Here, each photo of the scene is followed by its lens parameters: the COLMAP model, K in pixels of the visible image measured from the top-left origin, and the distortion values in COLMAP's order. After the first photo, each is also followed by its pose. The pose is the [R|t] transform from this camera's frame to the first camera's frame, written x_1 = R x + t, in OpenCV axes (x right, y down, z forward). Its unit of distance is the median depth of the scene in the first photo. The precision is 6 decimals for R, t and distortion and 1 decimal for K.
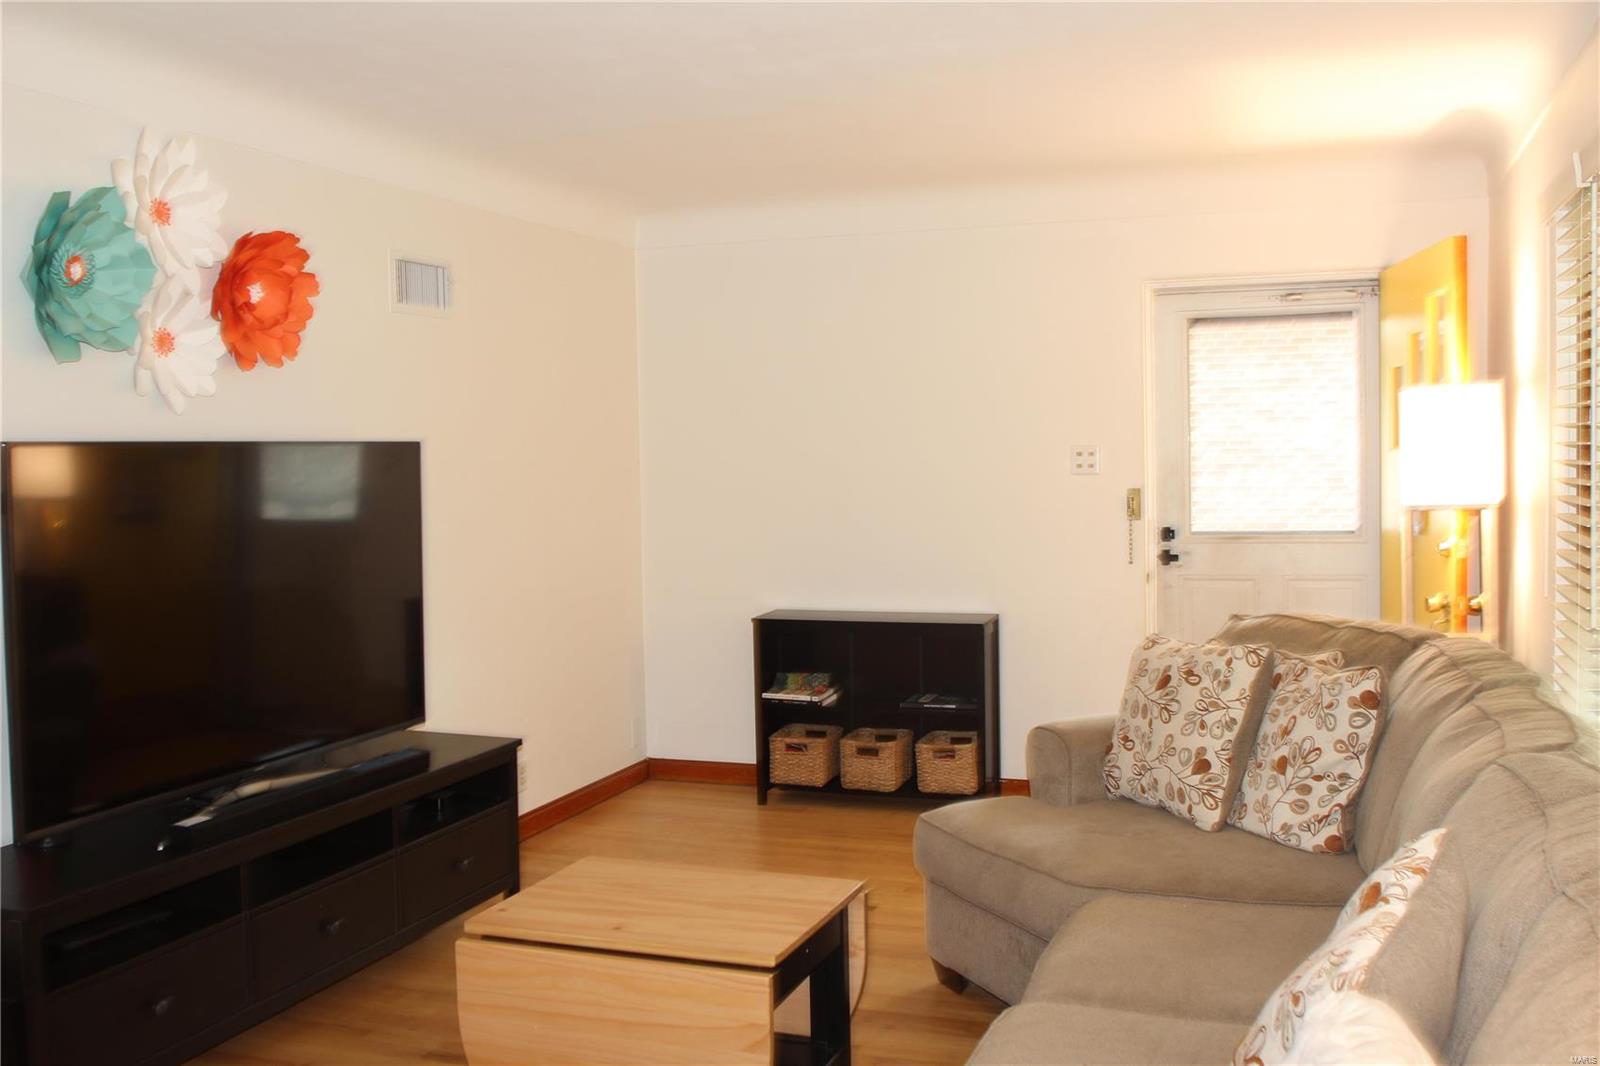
lens RADIAL K [[1476.8, 0, 816.2], [0, 1476.8, 525.9], [0, 0, 1]] dist [-0.079002, 0.065096]
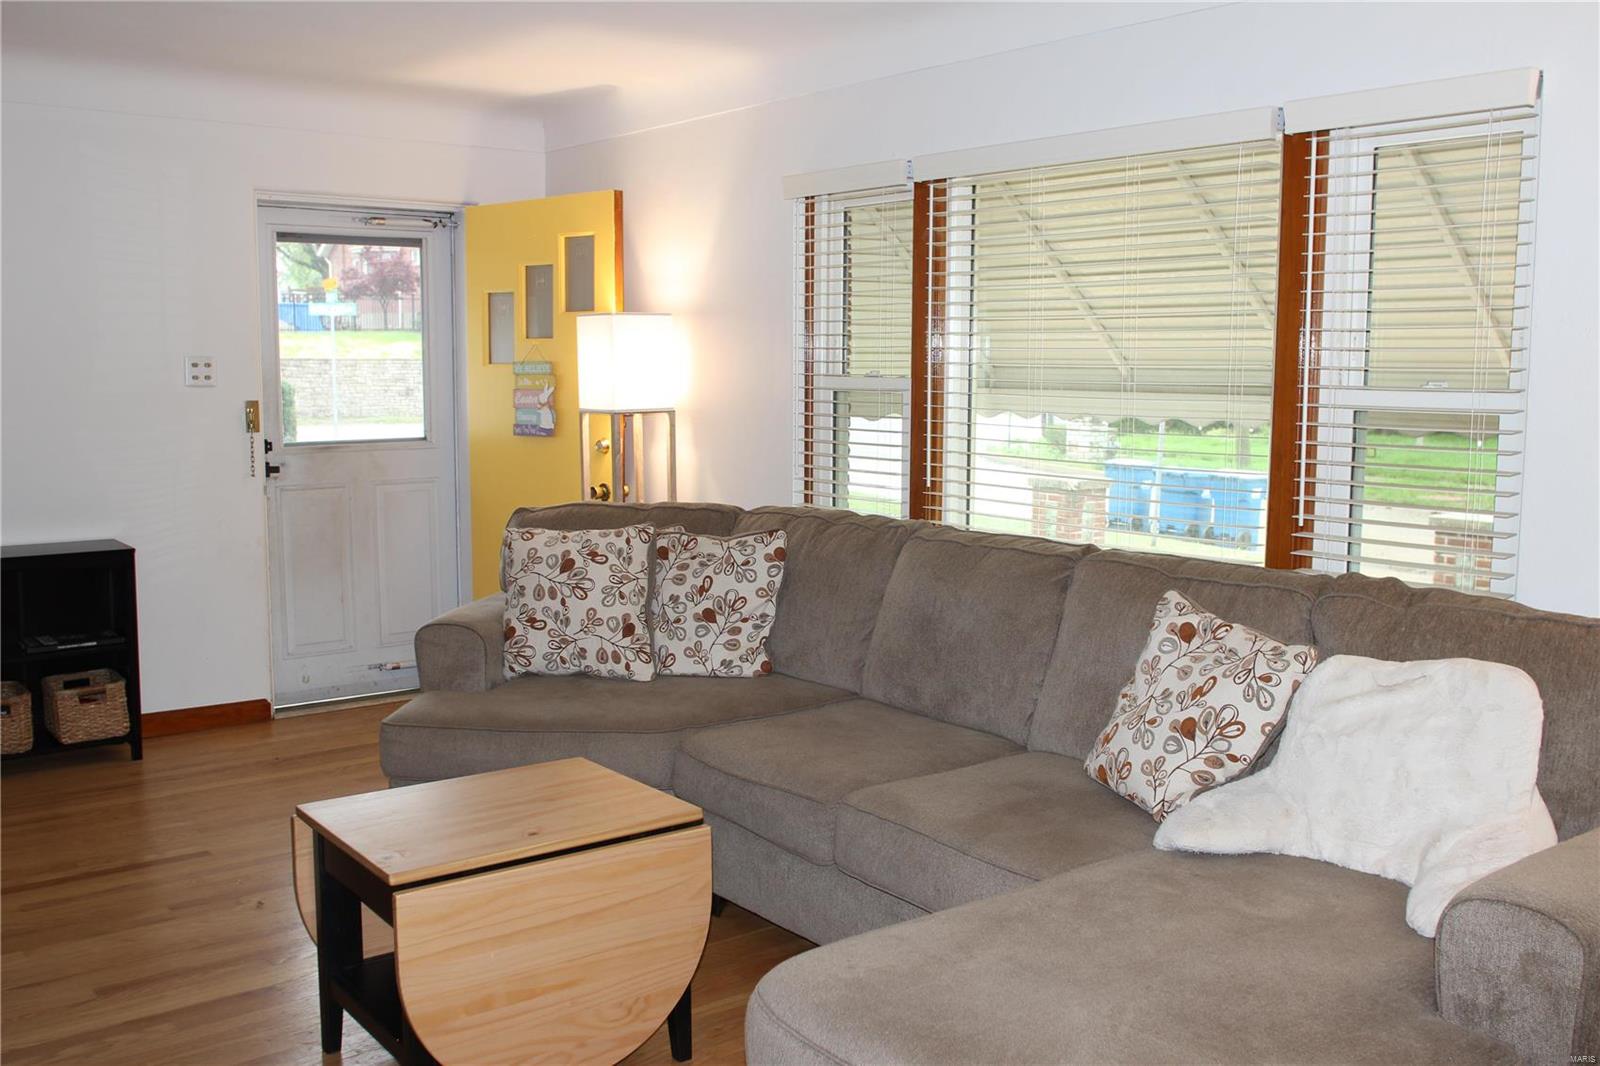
lens RADIAL K [[1476.8, 0, 816.2], [0, 1476.8, 525.9], [0, 0, 1]] dist [-0.079002, 0.065096]
pose [[0.531975, -0.072020, 0.843691, -0.639885], [0.027796, 0.997325, 0.067608, 0.004104], [-0.846303, -0.012514, 0.532554, 0.234609]]
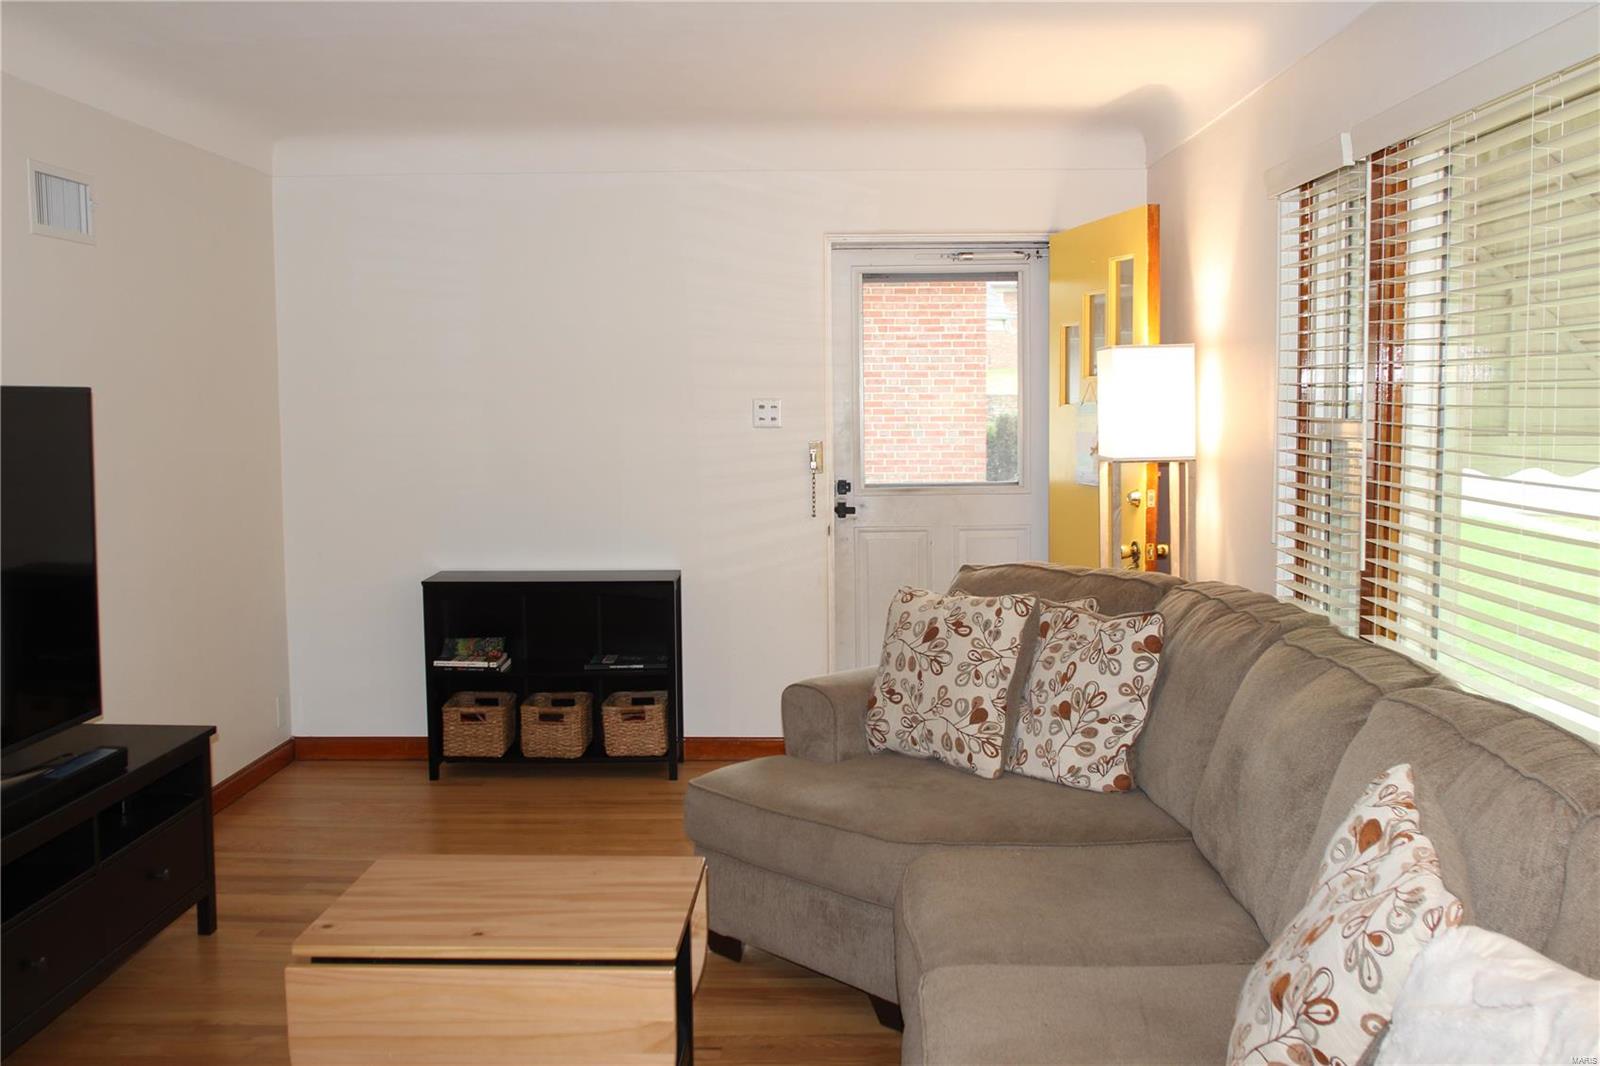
lens RADIAL K [[1476.8, 0, 816.2], [0, 1476.8, 525.9], [0, 0, 1]] dist [-0.079002, 0.065096]
pose [[0.946206, -0.017181, 0.323108, -0.168475], [0.006855, 0.999430, 0.033069, -0.002195], [-0.323491, -0.029076, 0.945784, 0.071453]]
